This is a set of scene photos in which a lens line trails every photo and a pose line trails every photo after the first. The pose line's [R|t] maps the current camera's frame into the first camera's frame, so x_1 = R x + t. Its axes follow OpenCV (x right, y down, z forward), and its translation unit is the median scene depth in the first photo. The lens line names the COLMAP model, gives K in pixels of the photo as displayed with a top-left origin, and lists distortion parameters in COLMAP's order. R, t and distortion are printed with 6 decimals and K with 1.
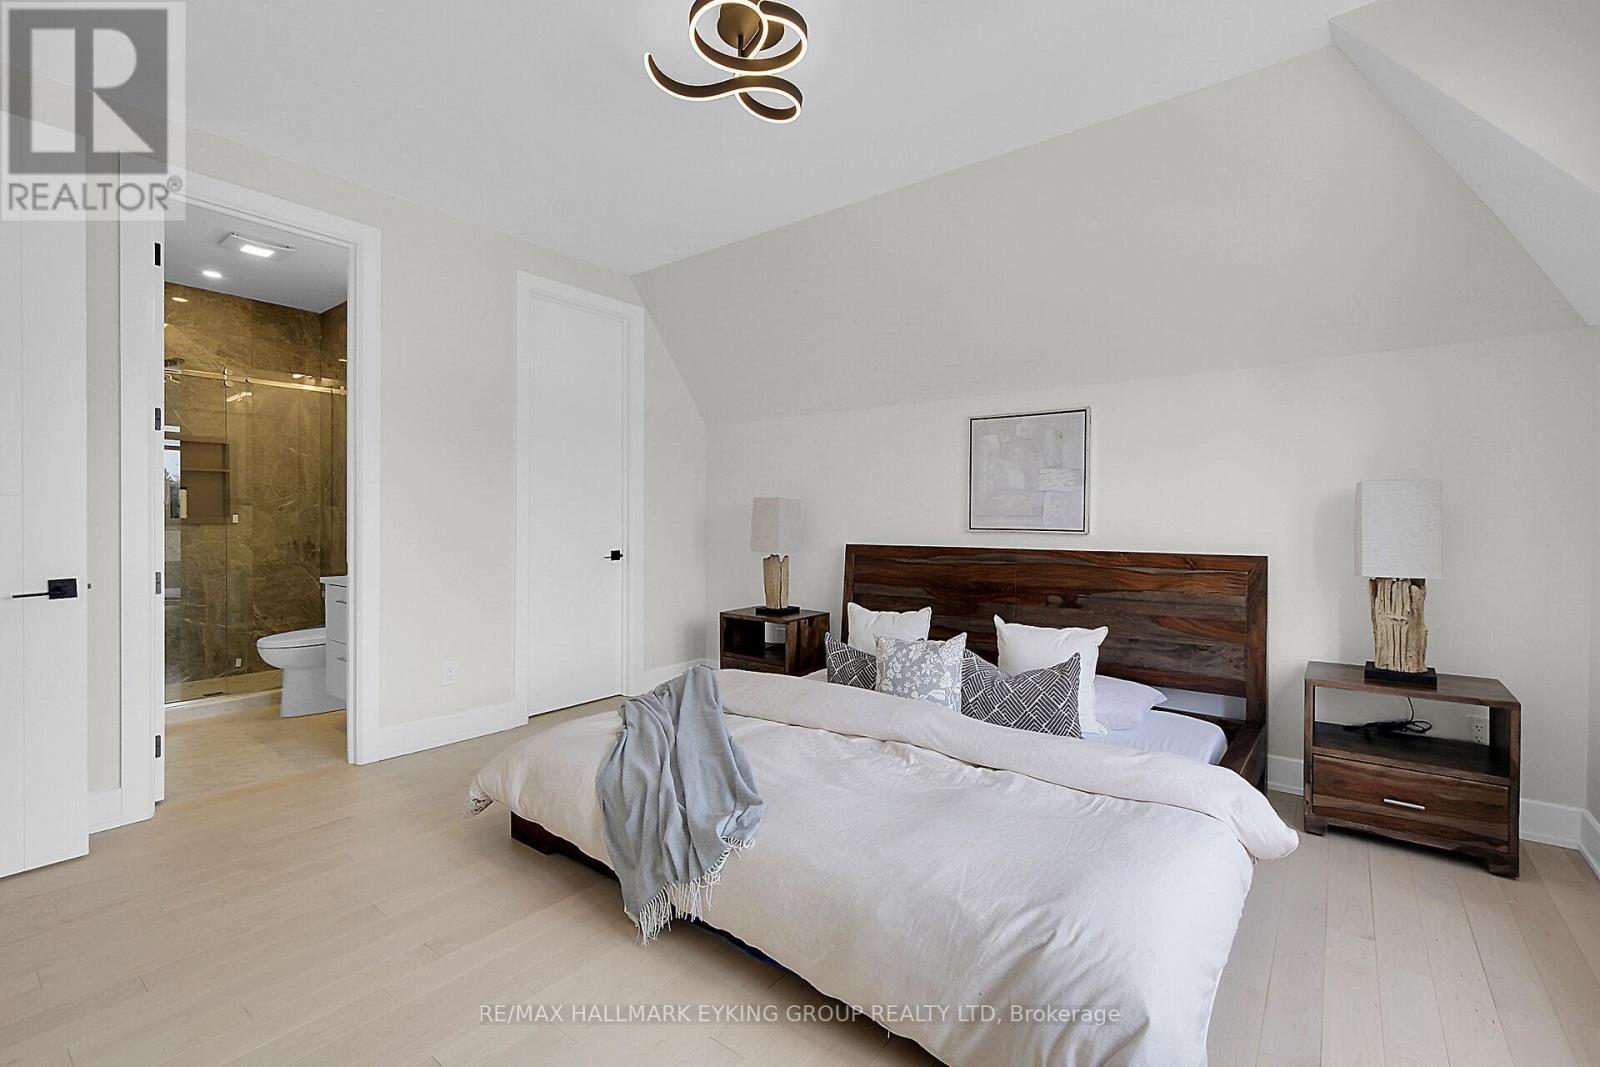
lens RADIAL K [[704.6, 0, 802.9], [0, 704.6, 530.1], [0, 0, 1]] dist [-0.000876, 0.000049]
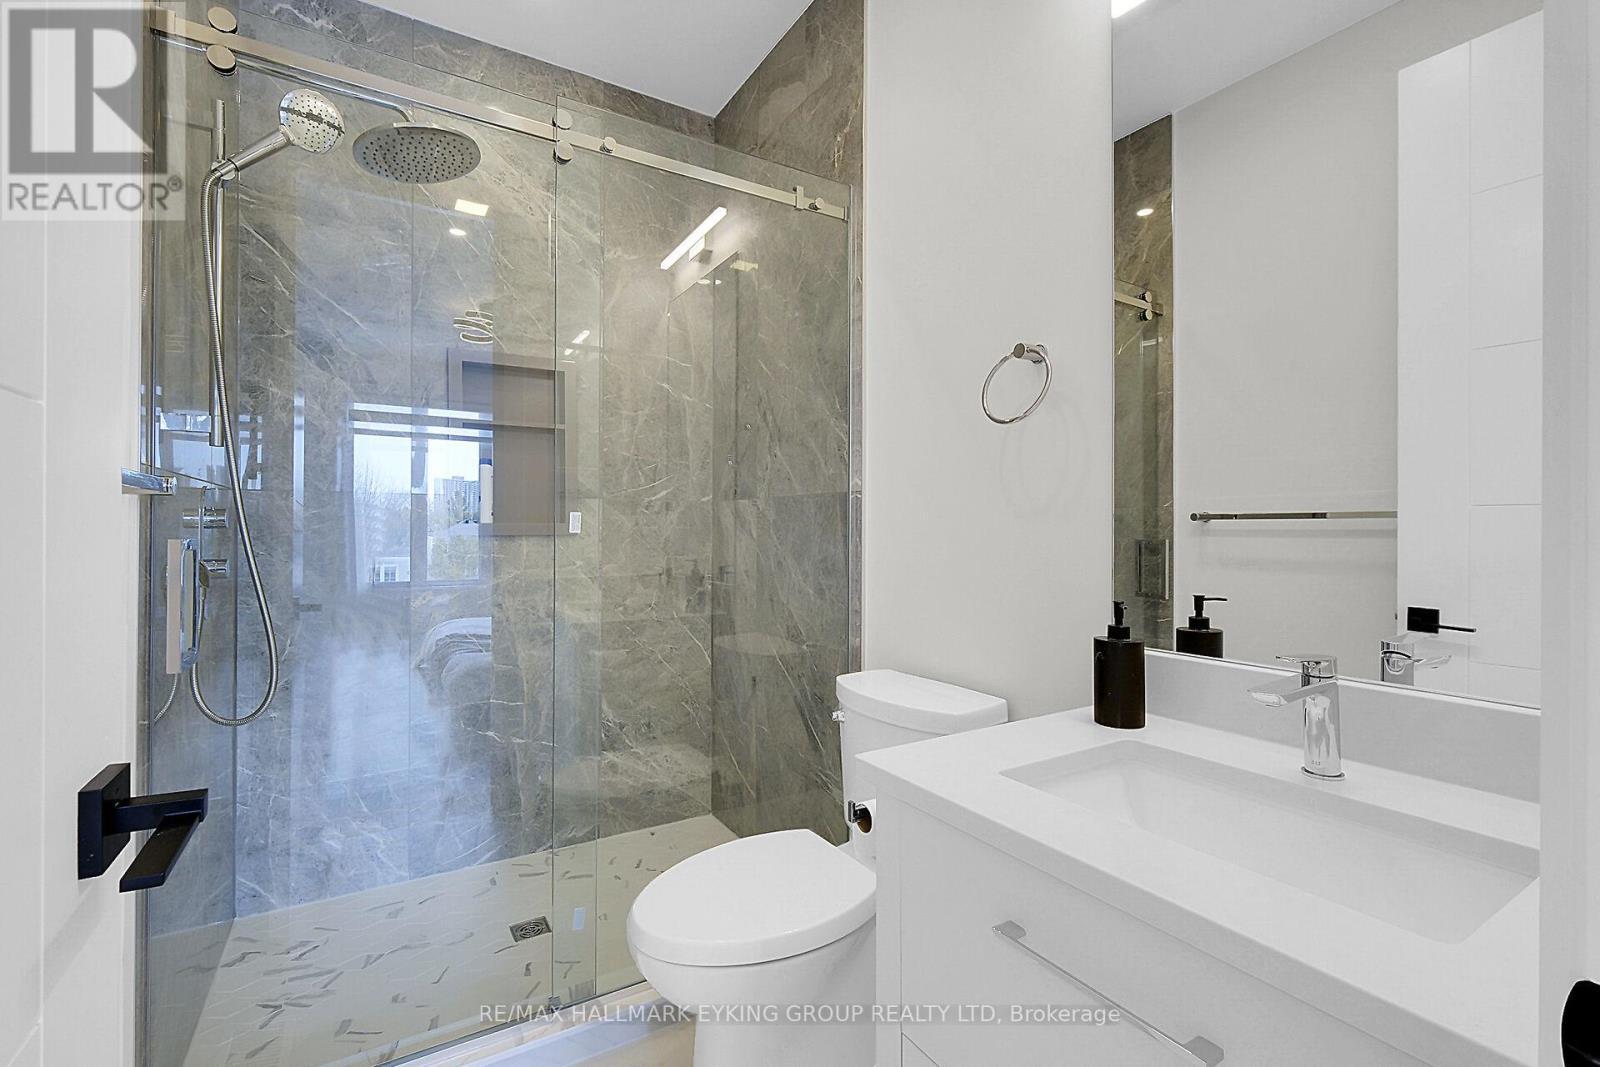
lens RADIAL K [[704.6, 0, 797.4], [0, 704.6, 534.1], [0, 0, 1]] dist [-0.000876, 0.000049]
pose [[0.934067, -0.000950, -0.357097, -0.473627], [-0.003045, 0.999939, -0.010627, -0.005002], [0.357085, 0.011013, 0.934007, 0.583336]]
